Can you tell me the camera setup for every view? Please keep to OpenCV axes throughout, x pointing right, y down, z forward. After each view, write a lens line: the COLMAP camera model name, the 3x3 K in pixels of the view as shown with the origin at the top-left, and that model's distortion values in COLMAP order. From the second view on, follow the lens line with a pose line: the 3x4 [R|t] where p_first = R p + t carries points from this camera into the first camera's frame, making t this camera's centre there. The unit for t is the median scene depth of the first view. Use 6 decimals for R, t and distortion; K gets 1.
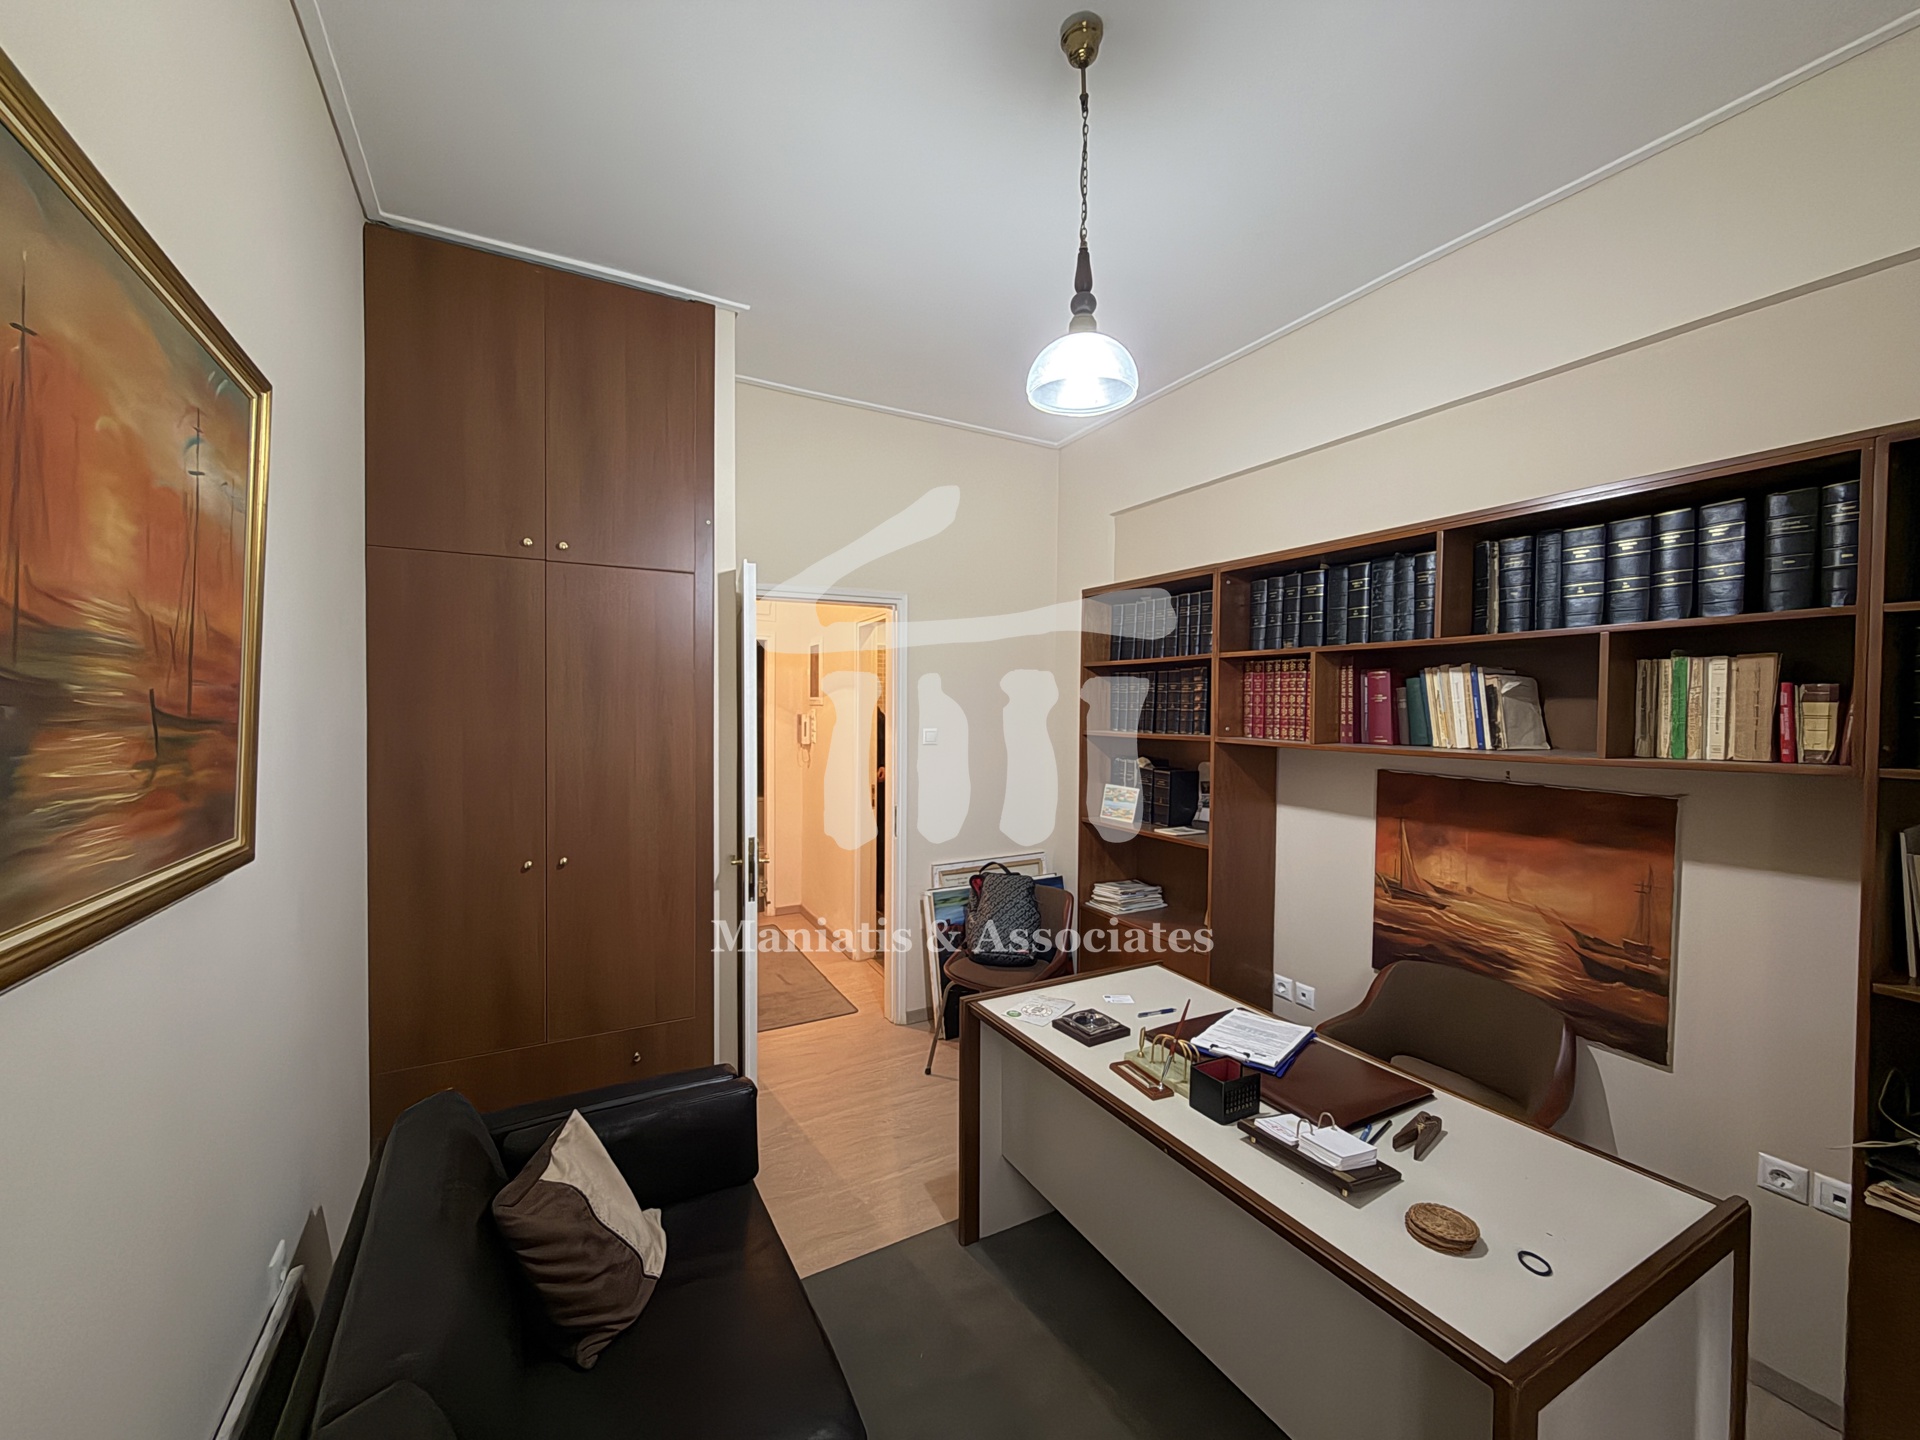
lens RADIAL K [[766.1, 0, 951.0], [0, 766.1, 721.5], [0, 0, 1]] dist [0.001072, -0.000062]
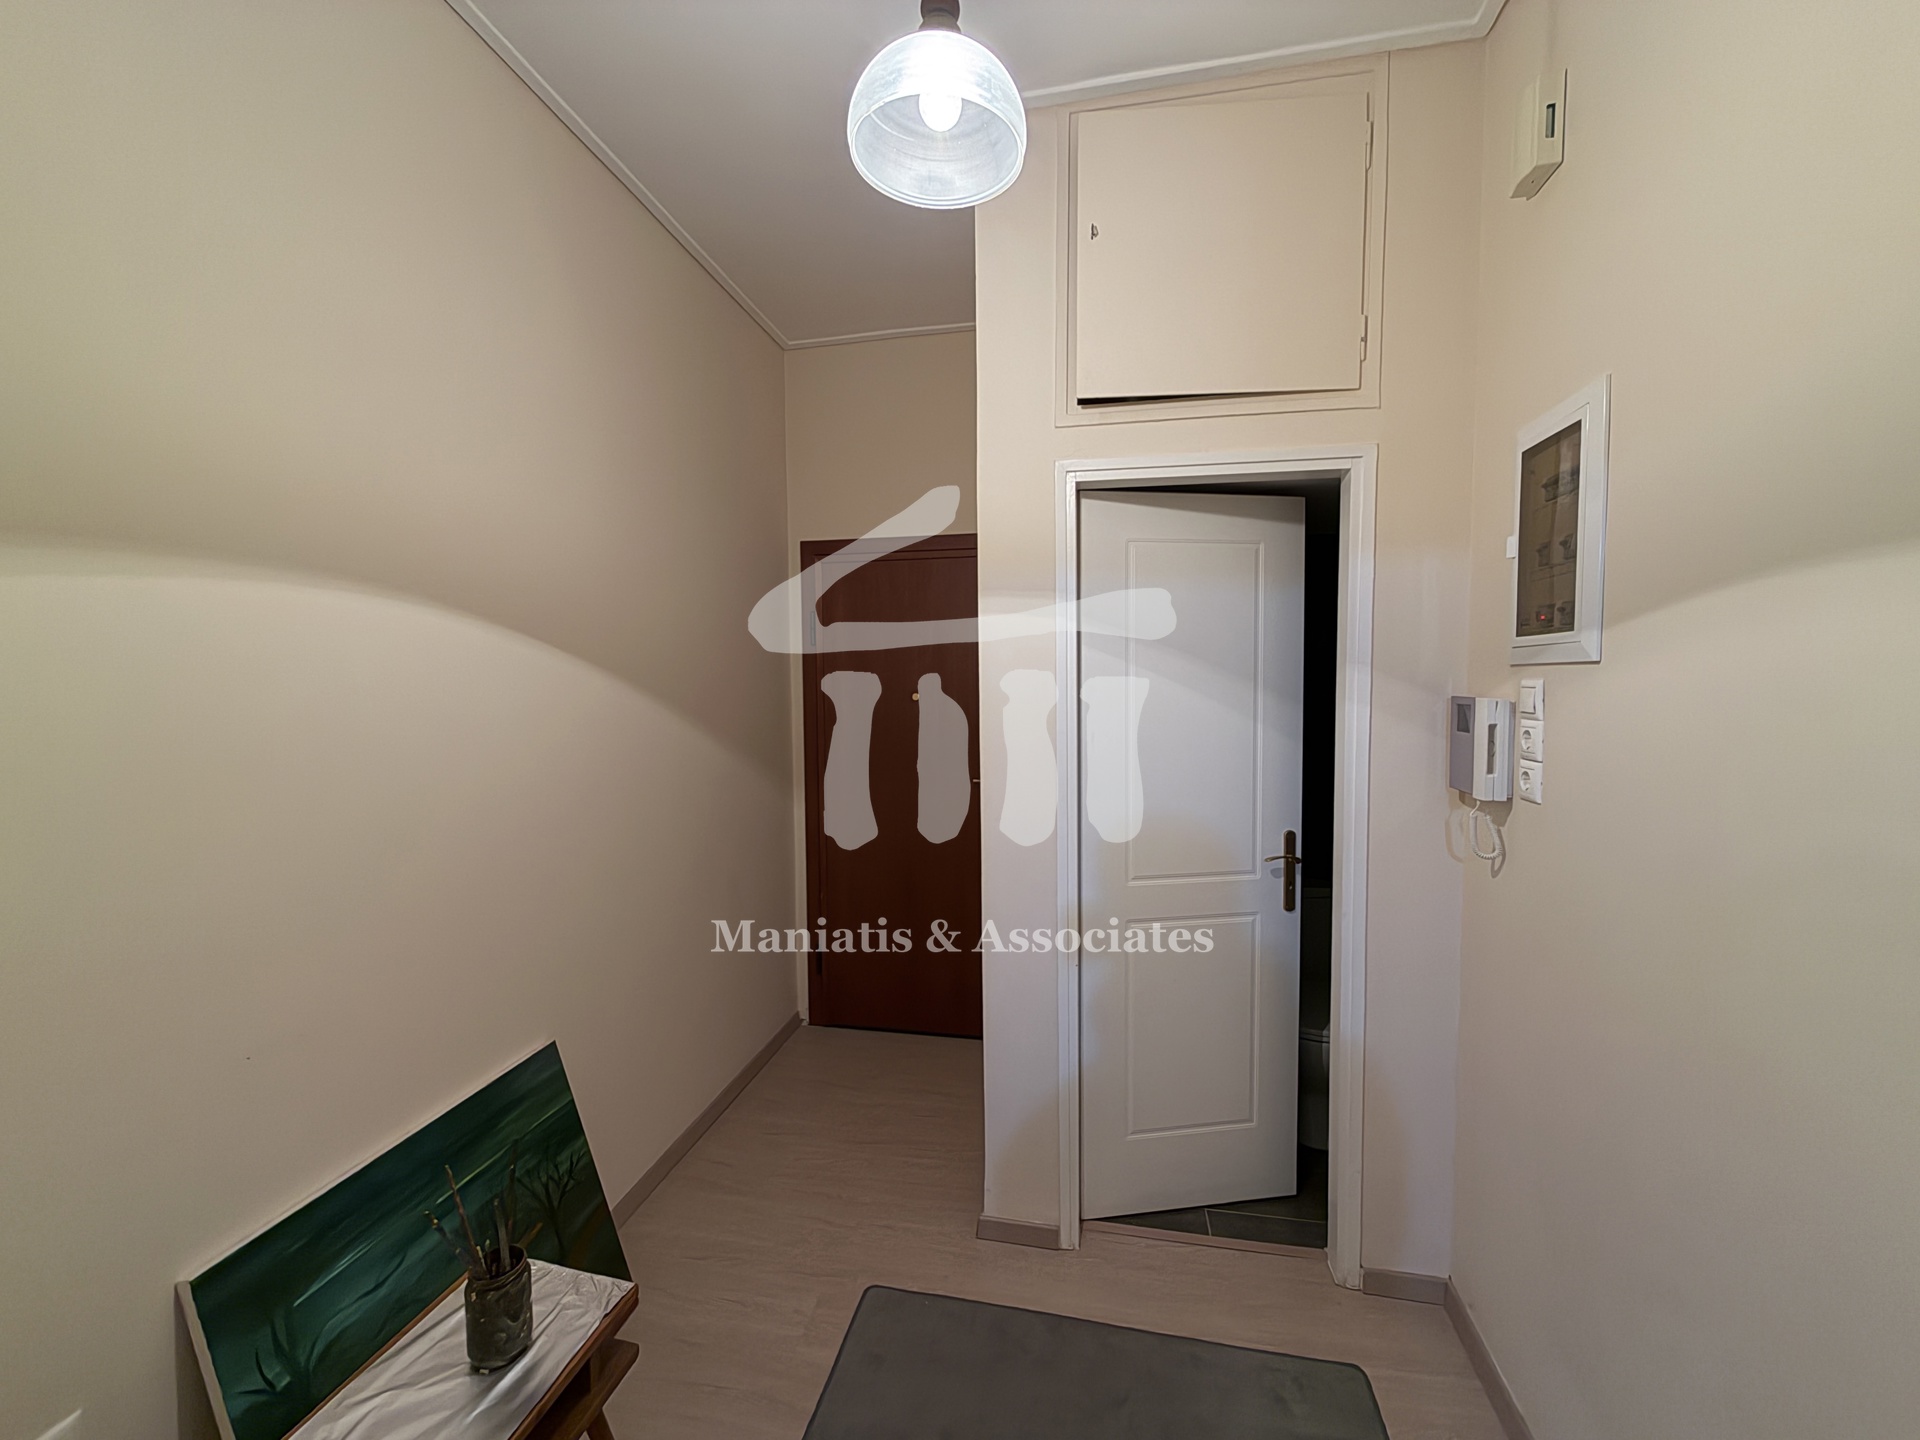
lens RADIAL K [[766.1, 0, 954.3], [0, 766.1, 721.7], [0, 0, 1]] dist [0.001072, -0.000062]
pose [[0.776622, 0.016505, -0.629751, -0.407009], [0.006701, 0.999384, 0.034457, -0.027775], [0.629932, -0.030980, 0.776032, 1.604195]]
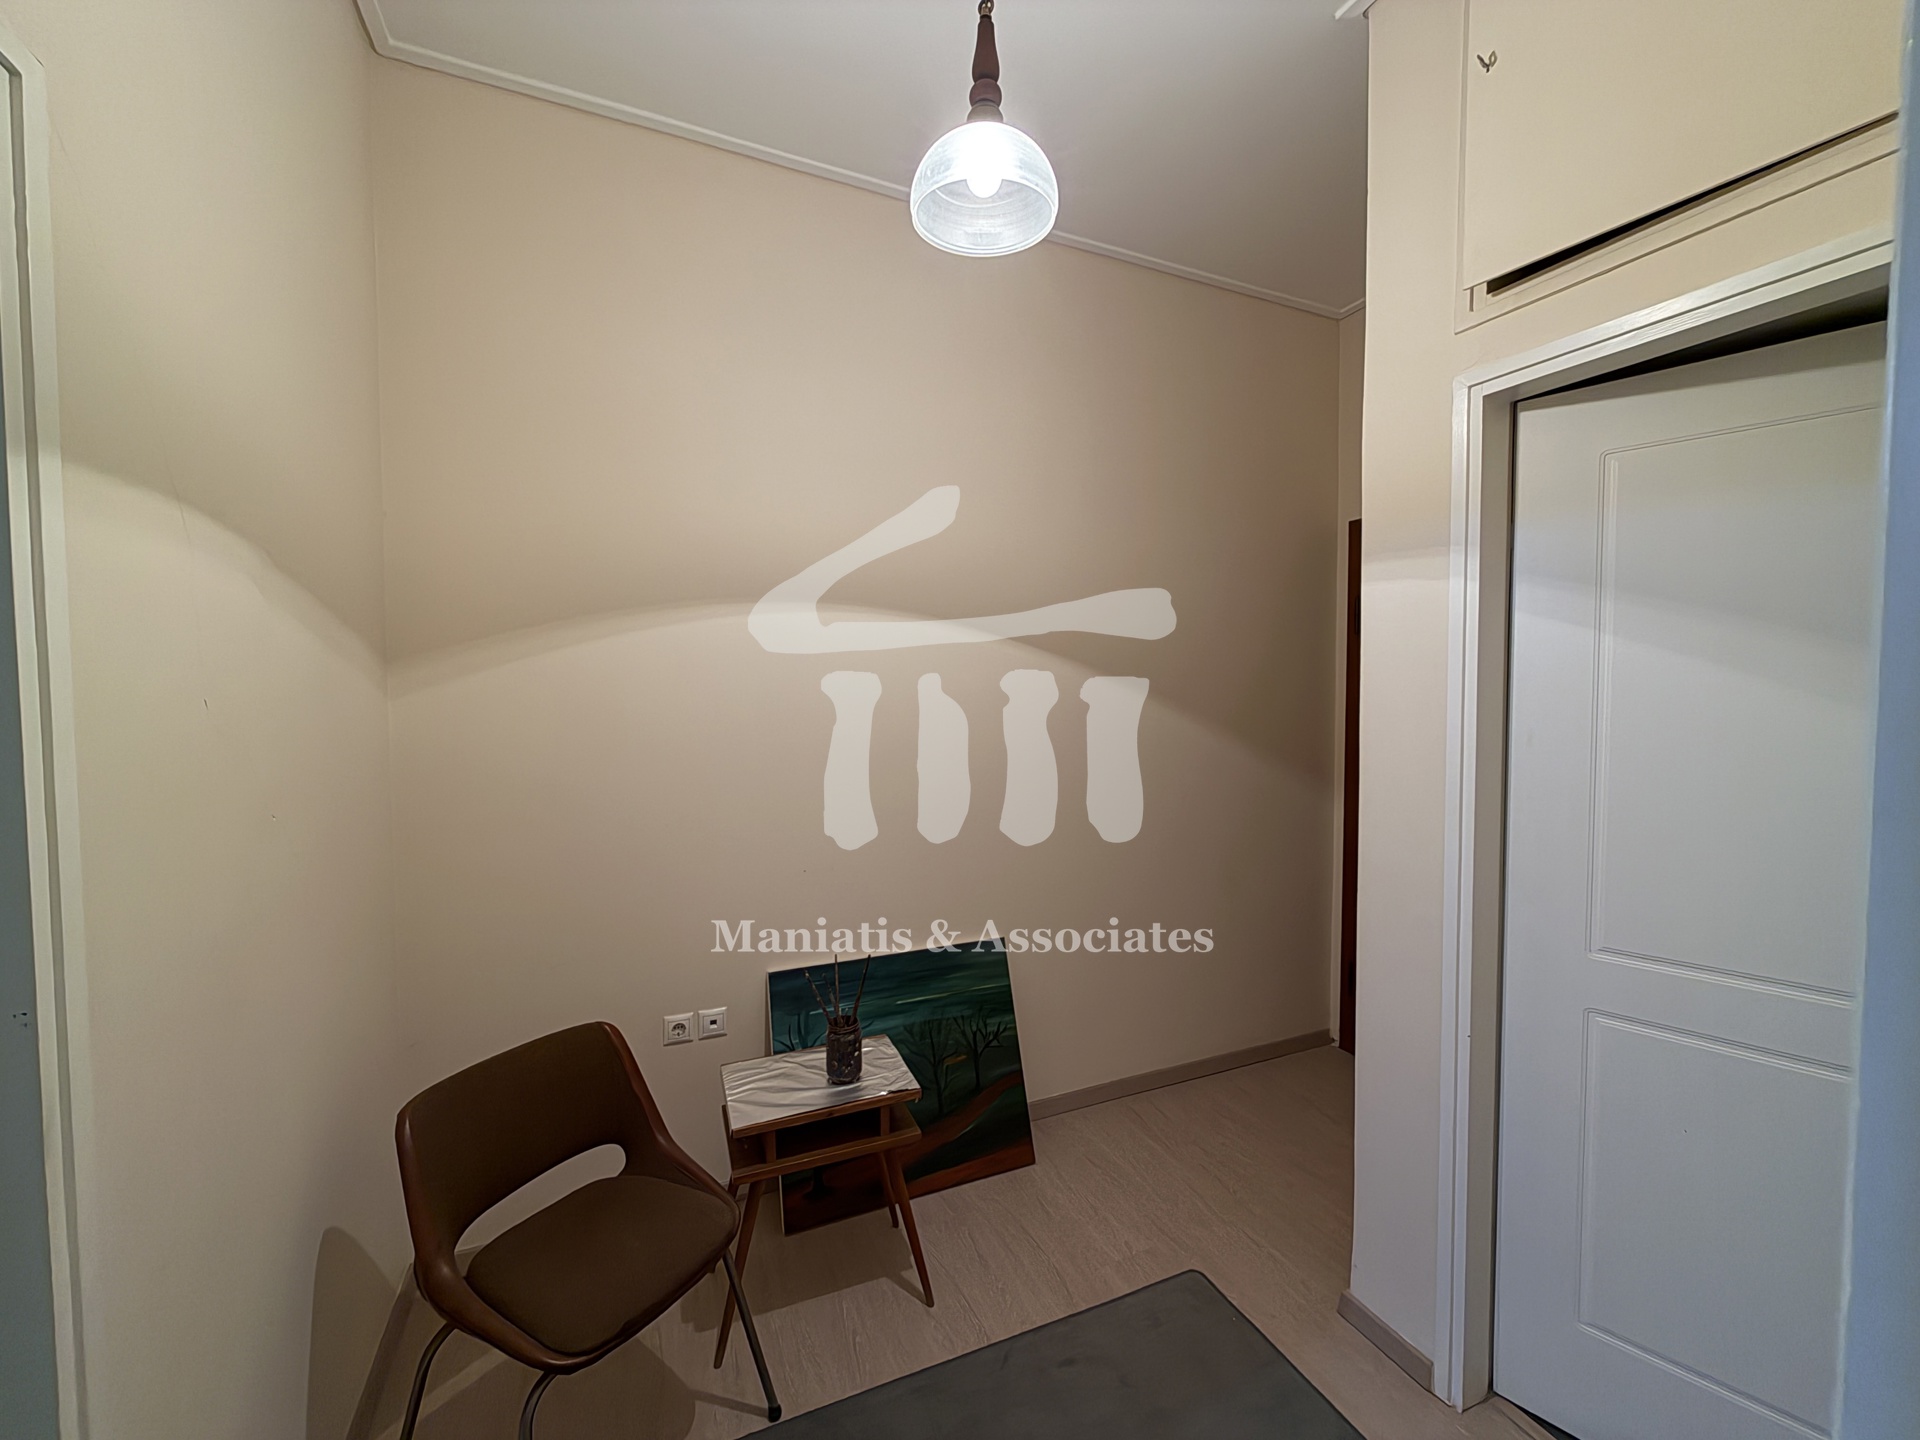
lens RADIAL K [[766.1, 0, 944.4], [0, 766.1, 720.8], [0, 0, 1]] dist [0.001072, -0.000062]
pose [[-0.074695, 0.034098, -0.996623, -0.147423], [-0.015730, 0.999251, 0.035367, -0.006280], [0.997082, 0.018319, -0.074103, 1.973292]]
